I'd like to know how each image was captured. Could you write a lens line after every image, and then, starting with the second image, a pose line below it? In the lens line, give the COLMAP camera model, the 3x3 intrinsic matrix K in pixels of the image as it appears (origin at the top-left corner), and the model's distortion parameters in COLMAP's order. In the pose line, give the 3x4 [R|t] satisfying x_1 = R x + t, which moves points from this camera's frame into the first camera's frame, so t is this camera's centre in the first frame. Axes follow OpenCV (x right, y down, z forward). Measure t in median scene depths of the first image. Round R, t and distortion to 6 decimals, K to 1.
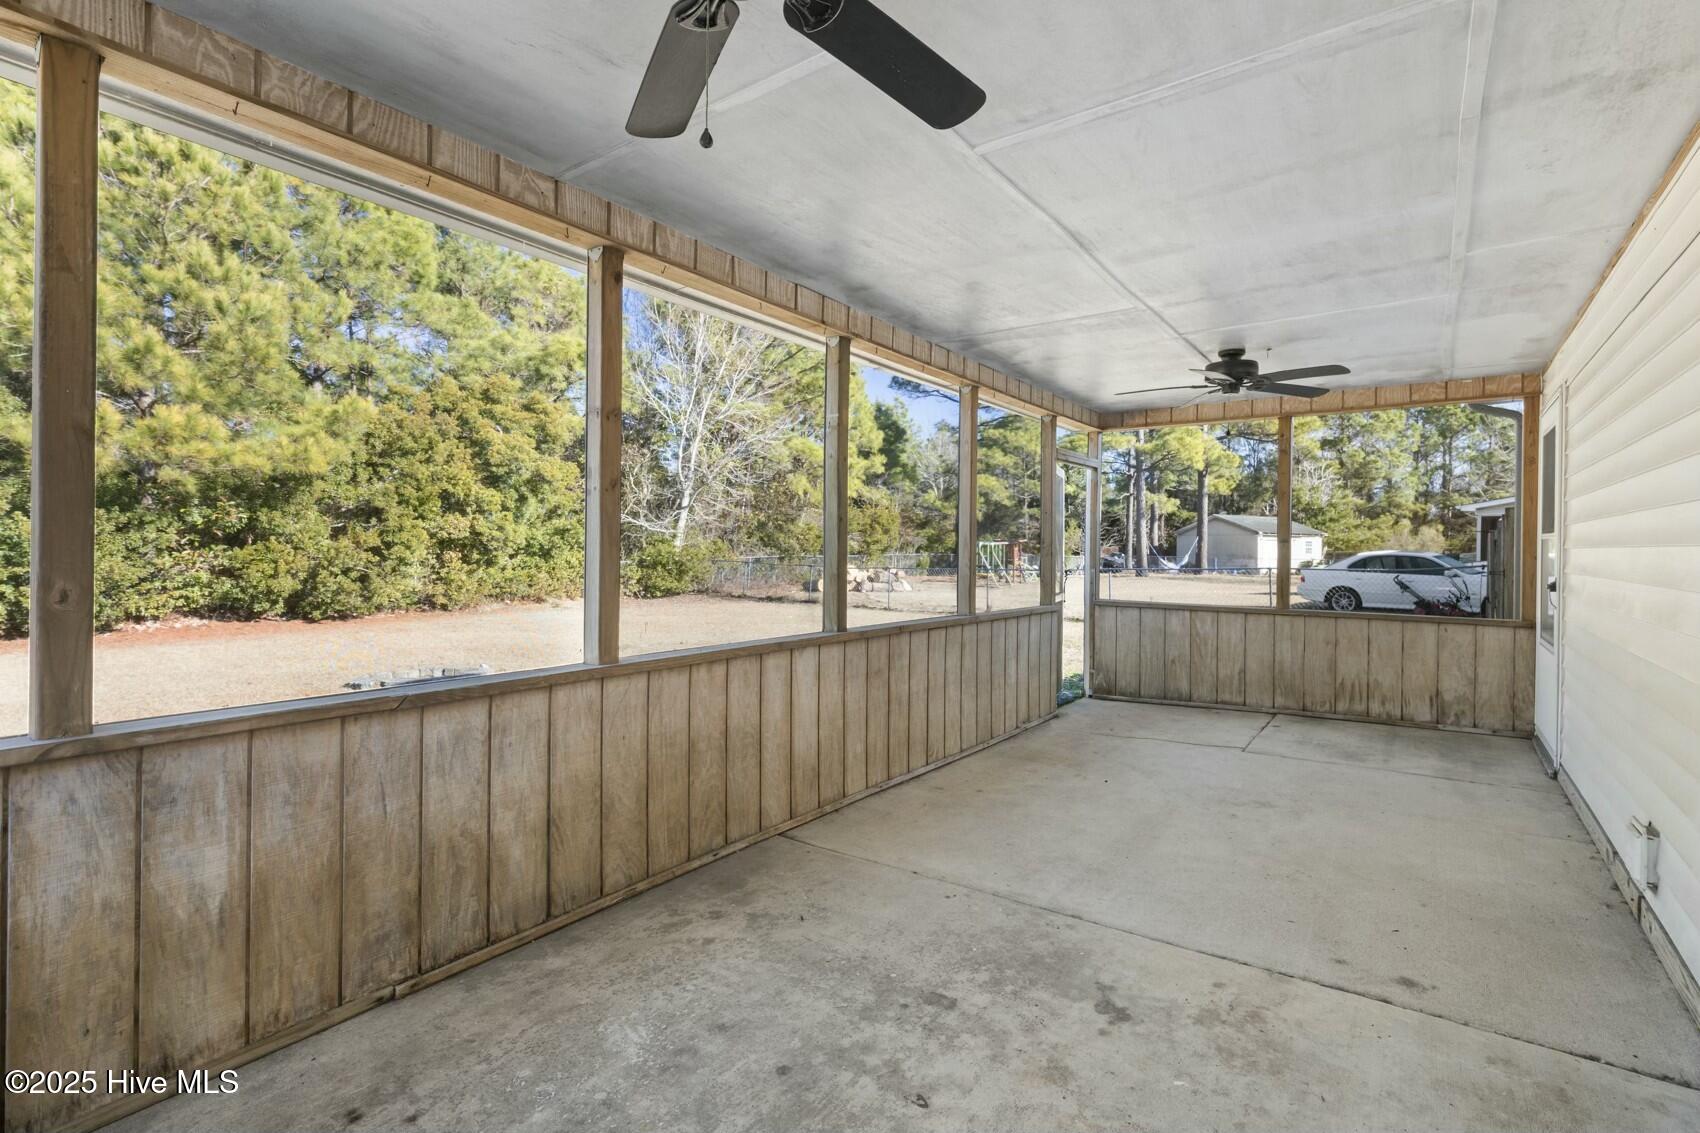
lens RADIAL K [[788.1, 0, 853.8], [0, 788.1, 550.8], [0, 0, 1]] dist [0.000235, -0.000167]
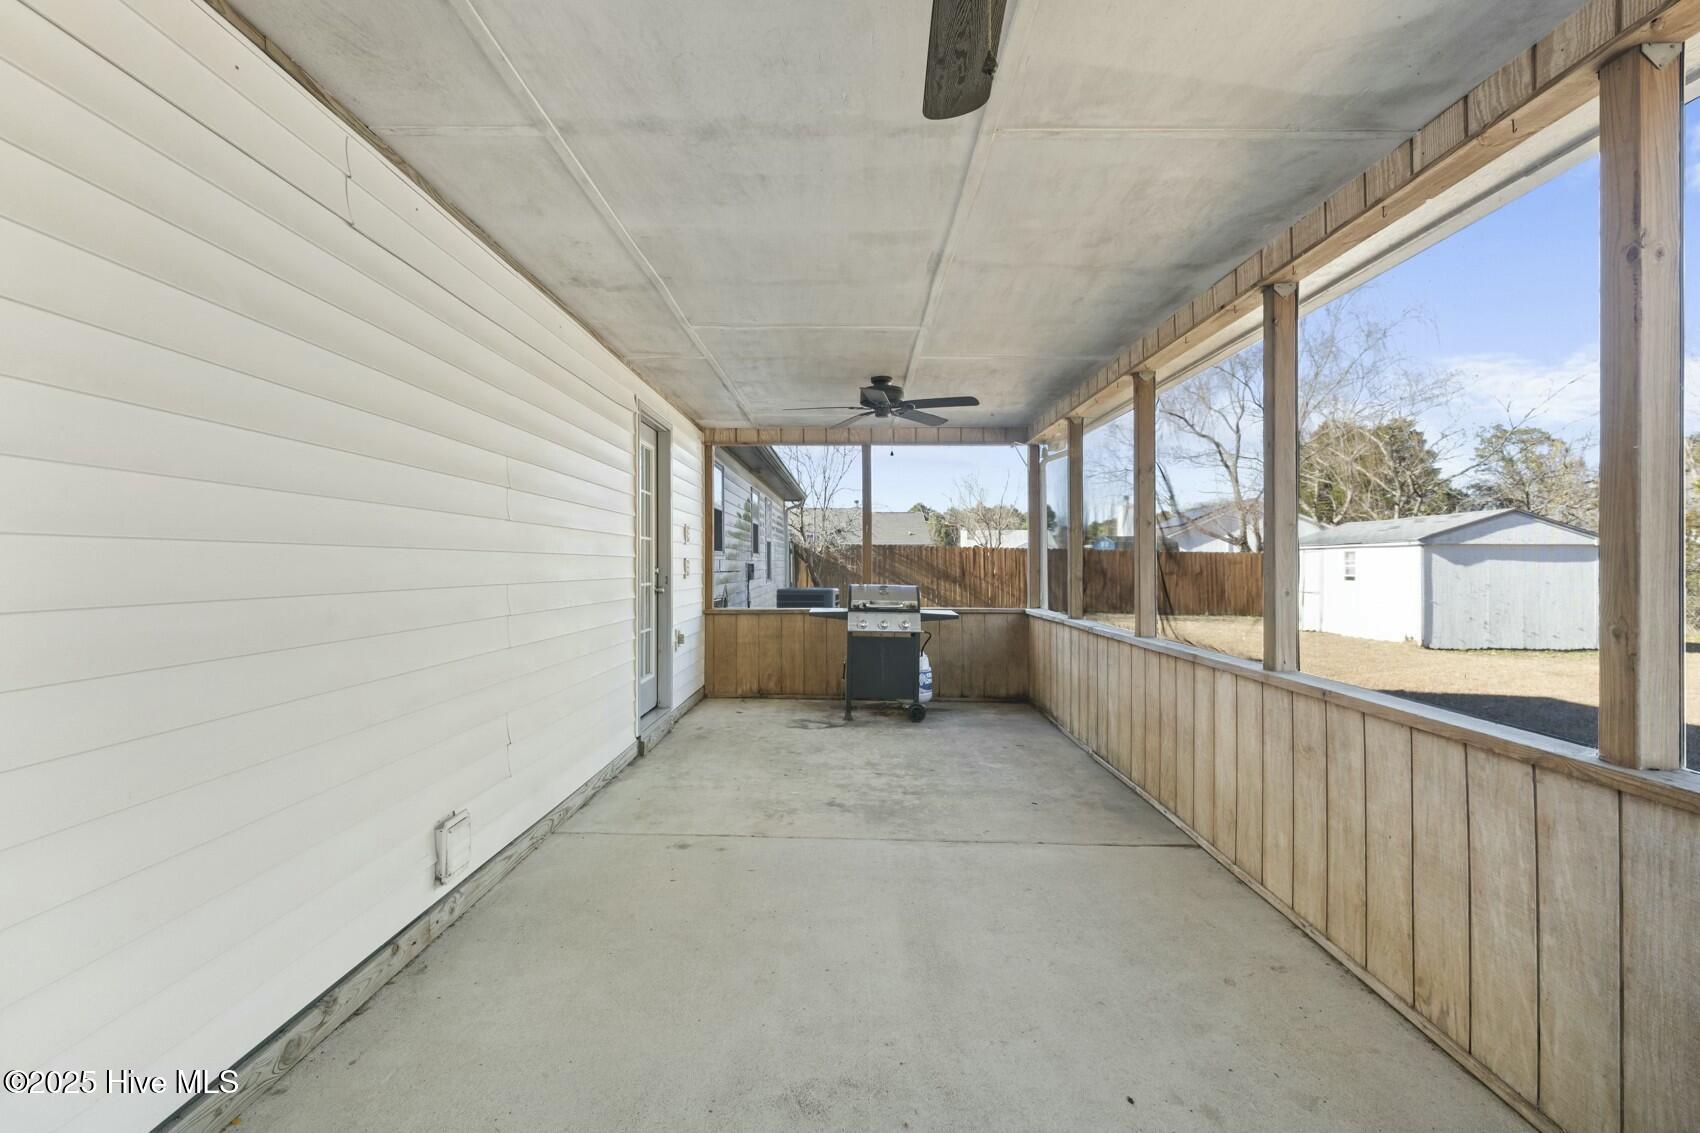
lens RADIAL K [[788.1, 0, 850.1], [0, 788.1, 565.2], [0, 0, 1]] dist [0.000235, -0.000167]
pose [[-0.810485, -0.009330, -0.585685, 1.162447], [-0.012217, 0.999925, 0.000977, 0.008161], [0.585631, 0.007947, -0.810538, 2.097276]]
